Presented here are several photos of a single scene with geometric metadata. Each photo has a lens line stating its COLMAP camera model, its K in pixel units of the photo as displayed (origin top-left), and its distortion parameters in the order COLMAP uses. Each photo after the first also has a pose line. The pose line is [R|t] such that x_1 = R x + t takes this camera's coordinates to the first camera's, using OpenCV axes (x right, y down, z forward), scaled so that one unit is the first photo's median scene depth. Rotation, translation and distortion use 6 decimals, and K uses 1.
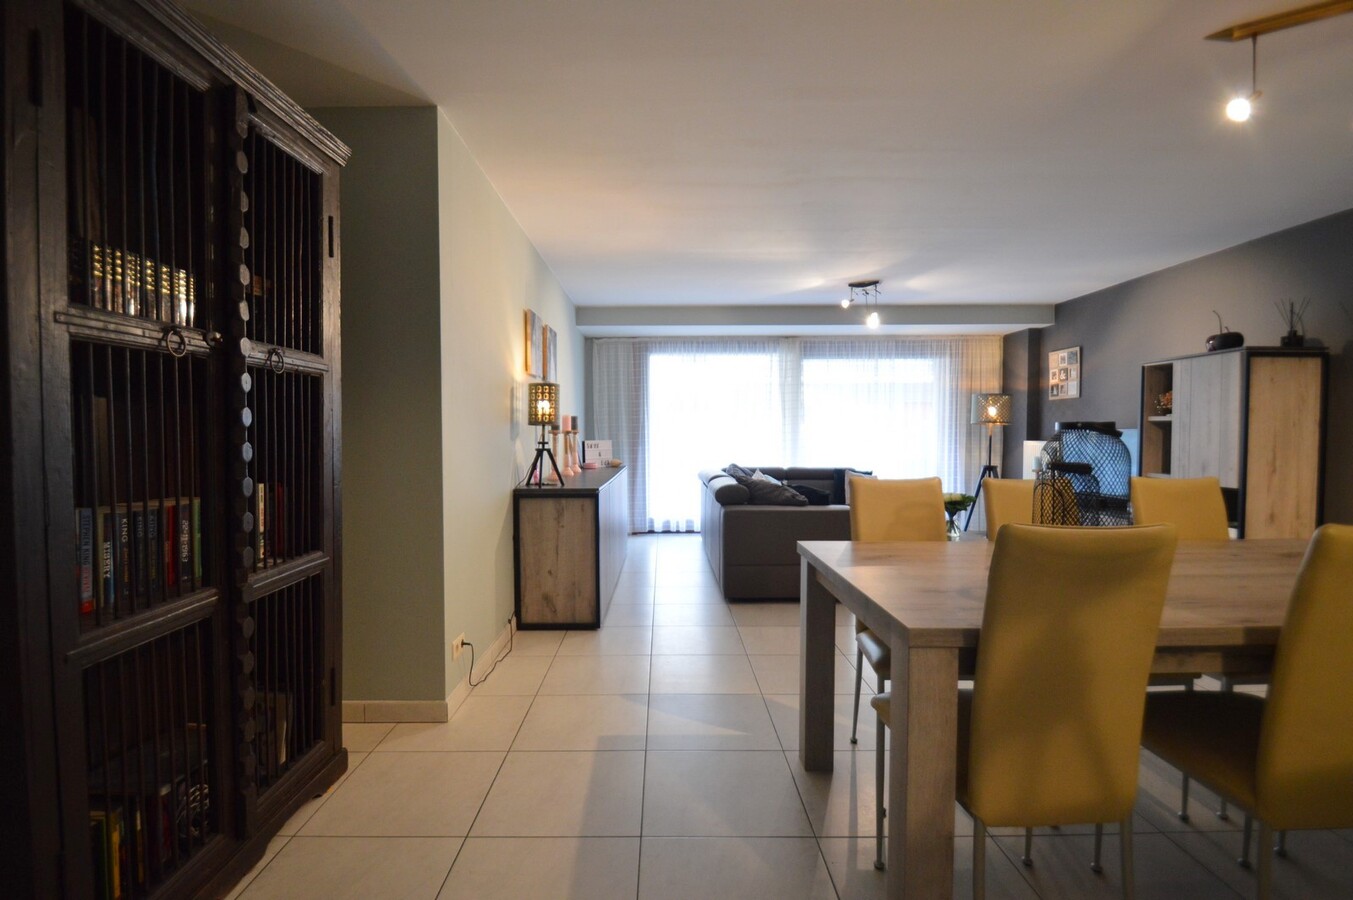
lens RADIAL K [[638.6, 0, 661.8], [0, 638.6, 454.0], [0, 0, 1]] dist [0.010695, -0.017555]
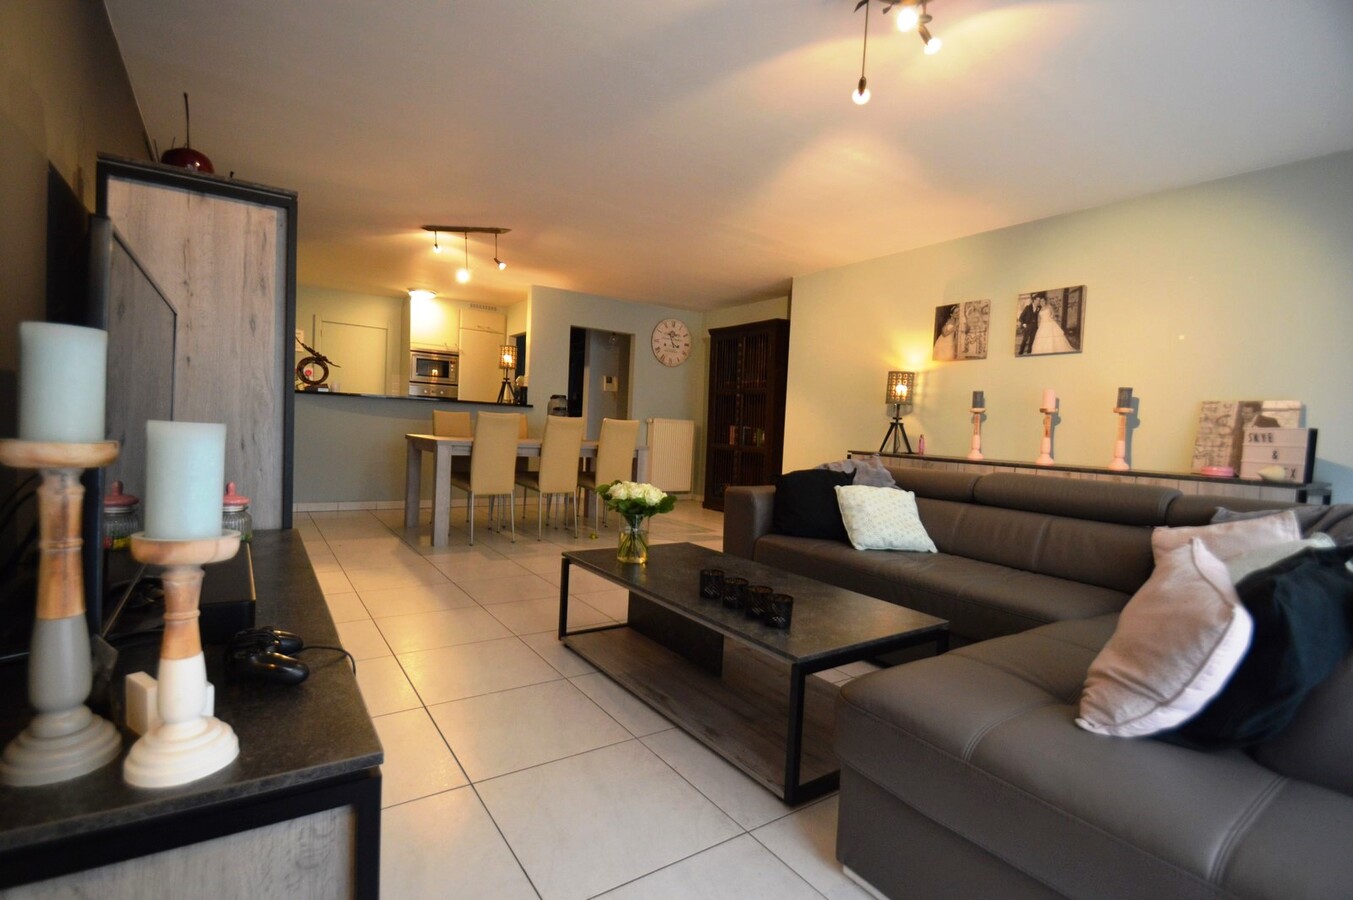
lens RADIAL K [[611.2, 0, 670.7], [0, 611.2, 458.3], [0, 0, 1]] dist [-0.019551, -0.000524]
pose [[-0.817098, -0.013964, -0.576329, 0.652785], [-0.070454, 0.994632, 0.075788, 0.000754], [0.572177, 0.102531, -0.813696, 1.293736]]
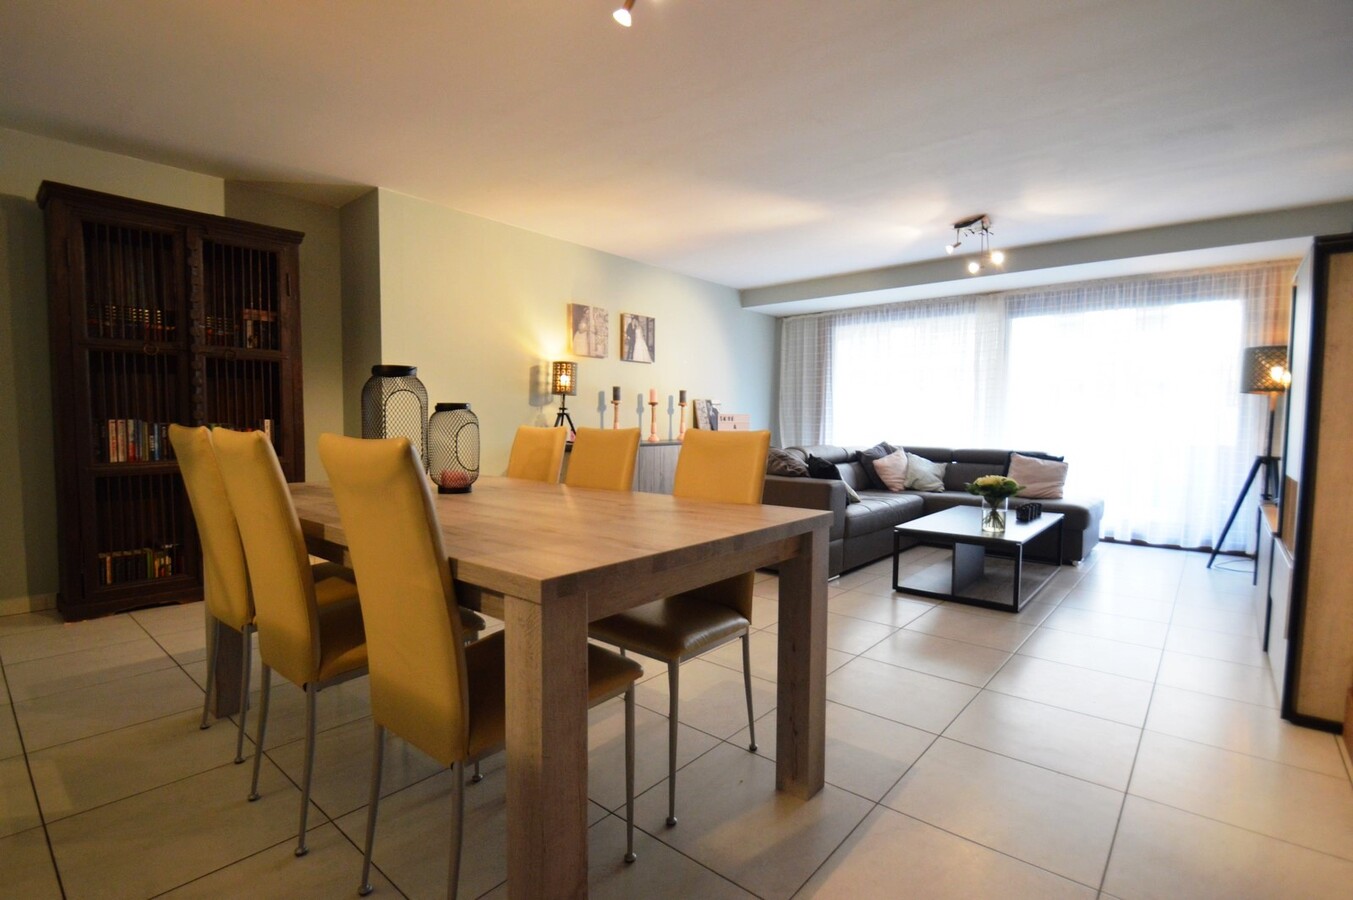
lens RADIAL K [[638.6, 0, 661.8], [0, 638.6, 454.0], [0, 0, 1]] dist [0.010695, -0.017555]
pose [[0.756539, 0.044128, -0.652458, 0.593585], [-0.032734, 0.999025, 0.029612, 0.021056], [0.653129, -0.001045, 0.757246, 0.124299]]
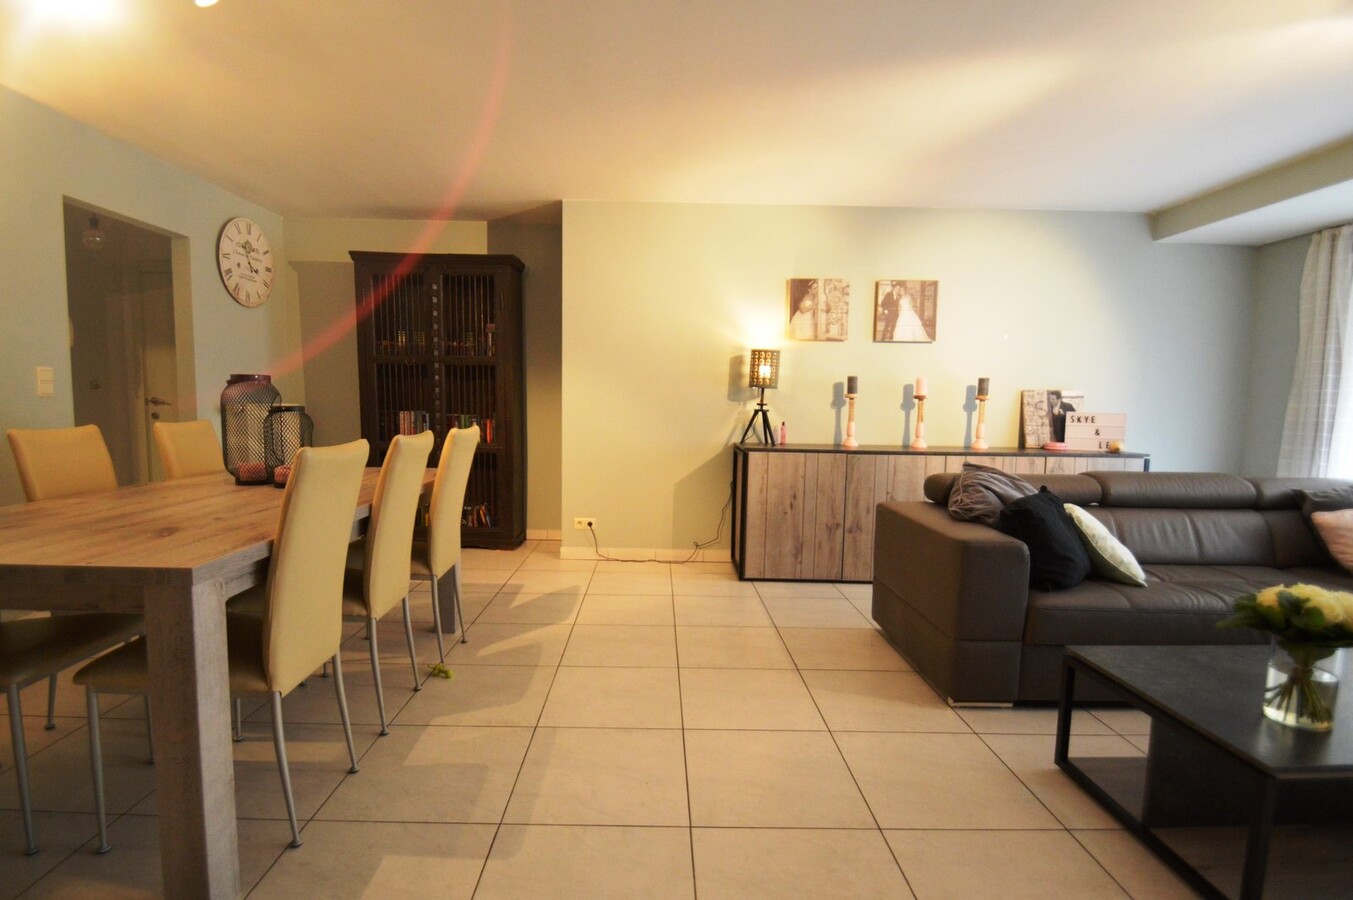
lens RADIAL K [[638.6, 0, 661.8], [0, 638.6, 454.0], [0, 0, 1]] dist [0.010695, -0.017555]
pose [[0.012244, 0.083669, -0.996418, 0.678193], [-0.051319, 0.995232, 0.082939, -0.011197], [0.998607, 0.050119, 0.016480, 0.609337]]
